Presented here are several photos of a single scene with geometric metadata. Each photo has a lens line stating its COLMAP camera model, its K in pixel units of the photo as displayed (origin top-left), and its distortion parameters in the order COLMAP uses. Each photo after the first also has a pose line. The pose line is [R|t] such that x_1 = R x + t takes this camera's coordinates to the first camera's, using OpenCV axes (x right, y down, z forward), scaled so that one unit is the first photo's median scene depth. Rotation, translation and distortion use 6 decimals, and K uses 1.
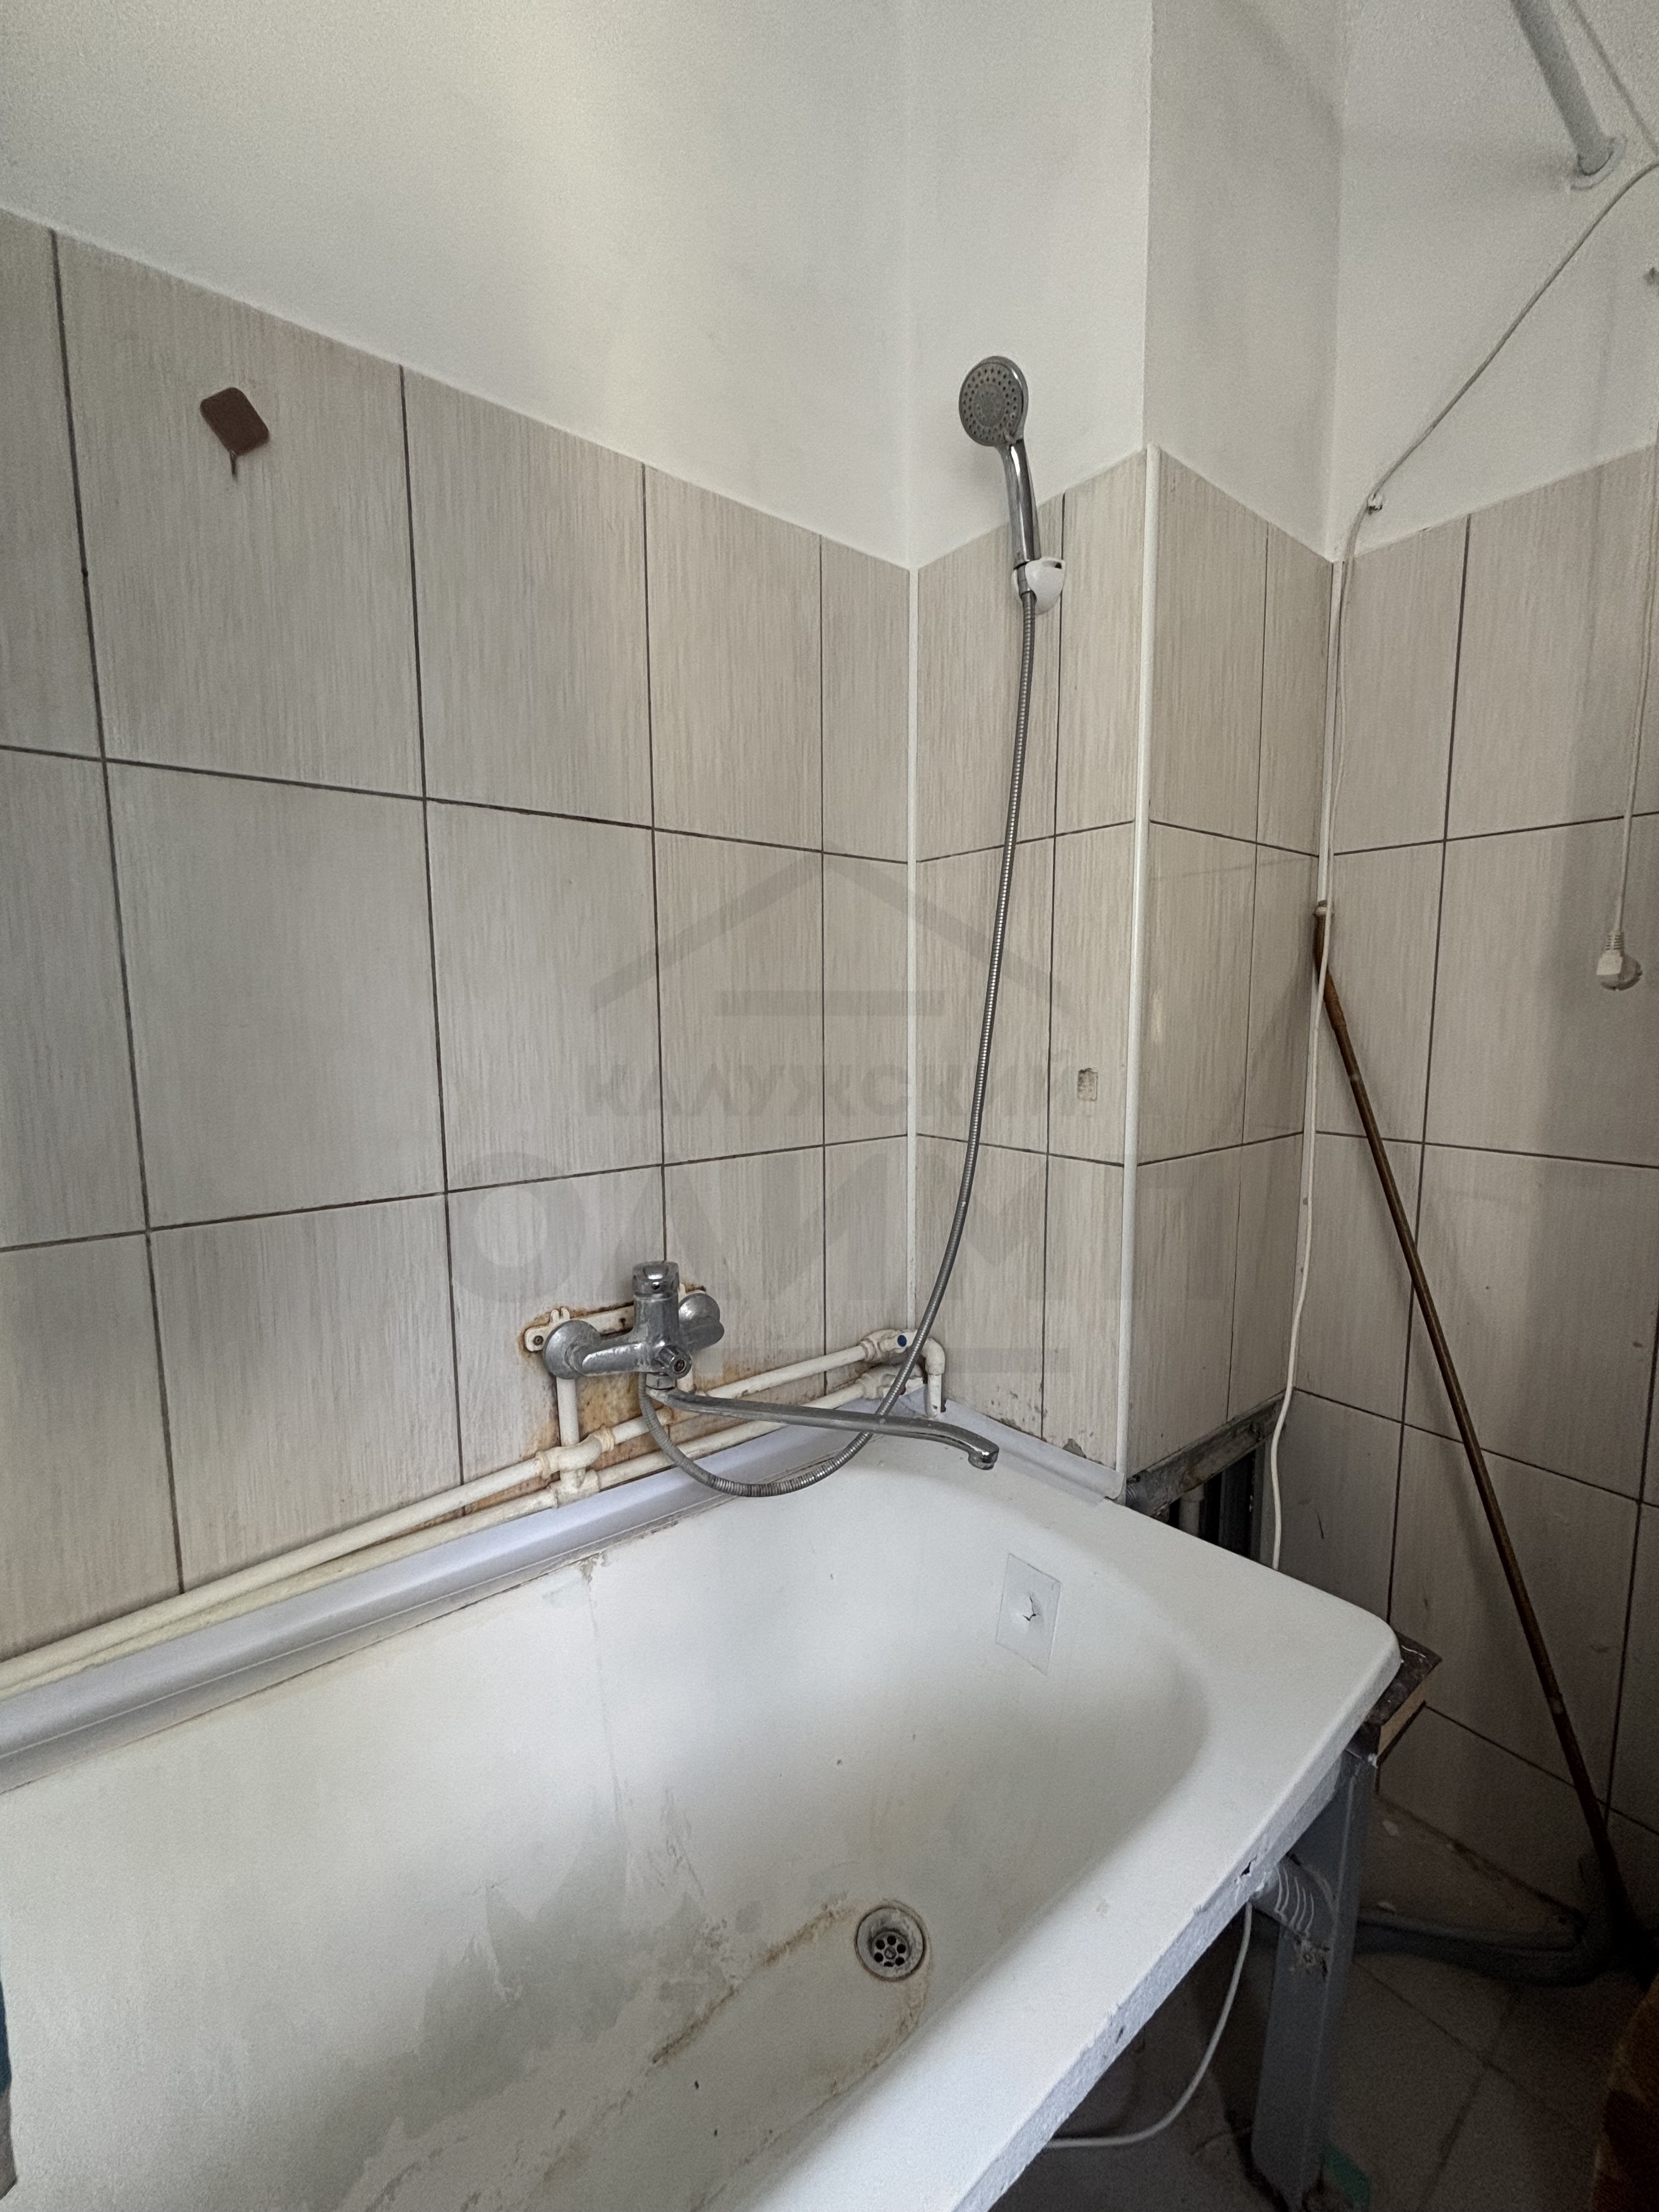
lens RADIAL K [[893.0, 0, 825.2], [0, 893.0, 1108.0], [0, 0, 1]] dist [-0.001207, 0.000485]
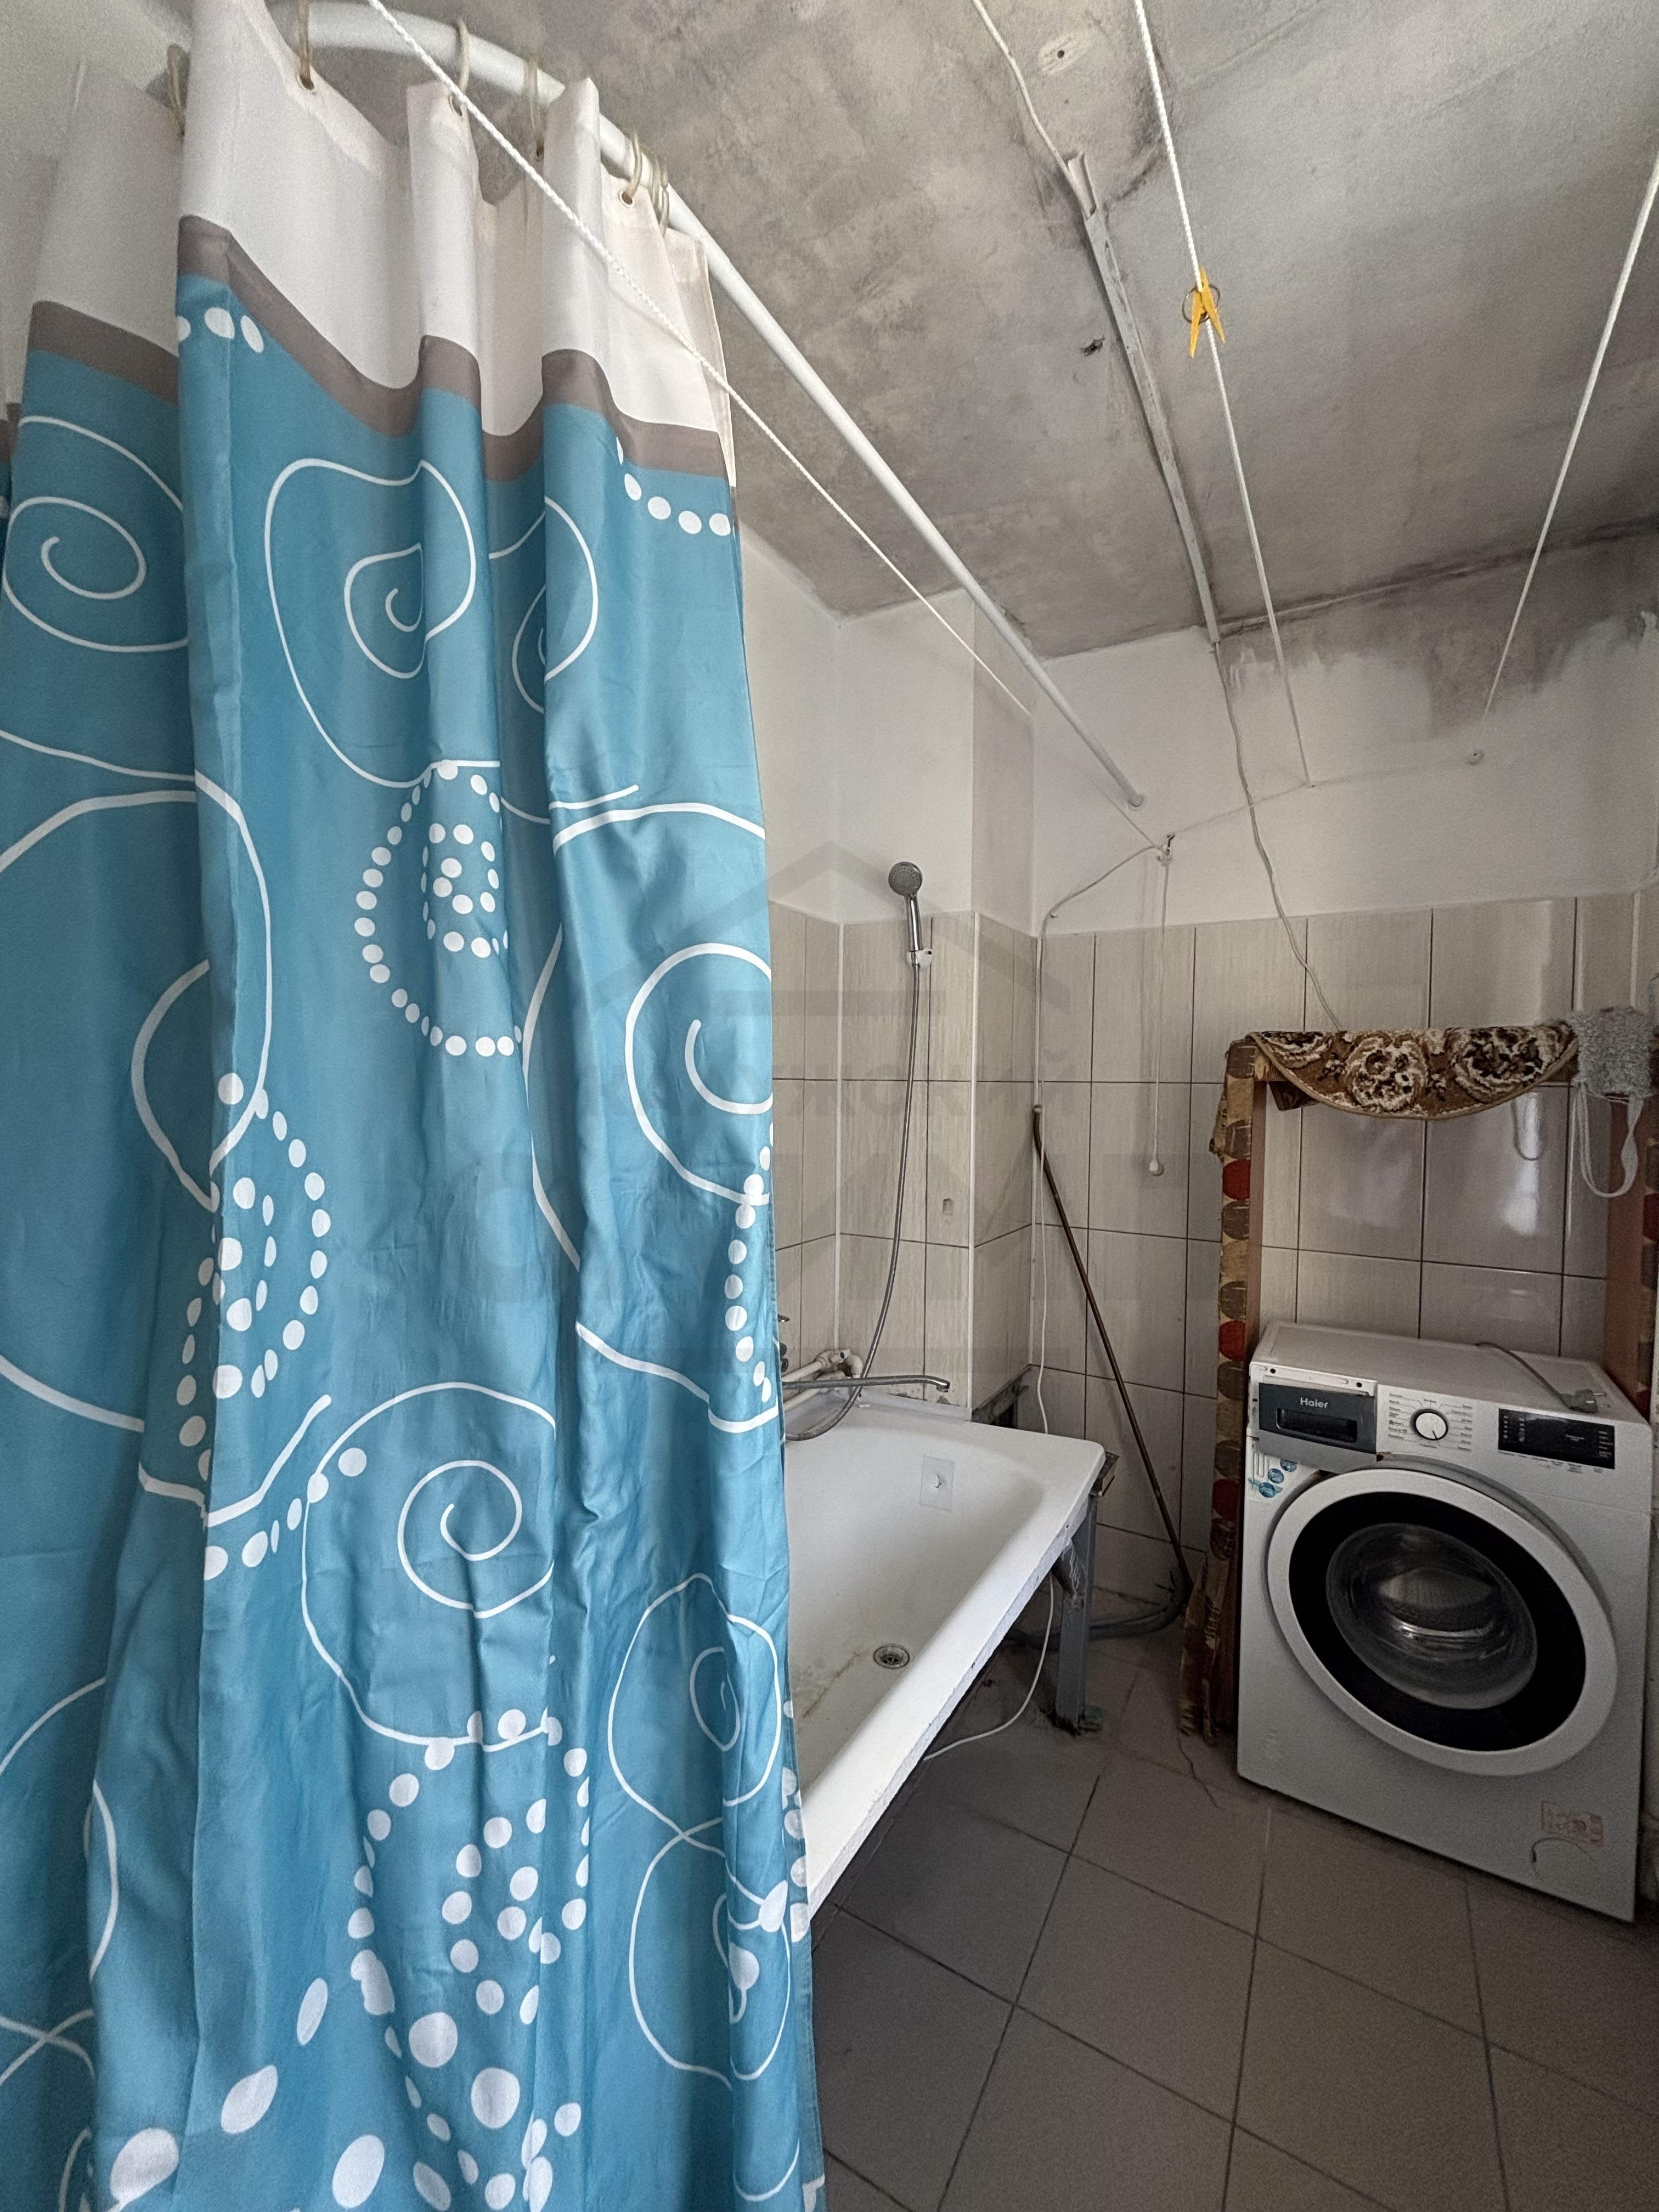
lens RADIAL K [[908.4, 0, 829.5], [0, 908.4, 1106.0], [0, 0, 1]] dist [0.013757, 0.000081]
pose [[0.932433, 0.003987, 0.361320, -0.725141], [0.024490, 0.996943, -0.074200, -0.115568], [-0.360512, 0.078035, 0.929485, -0.841795]]
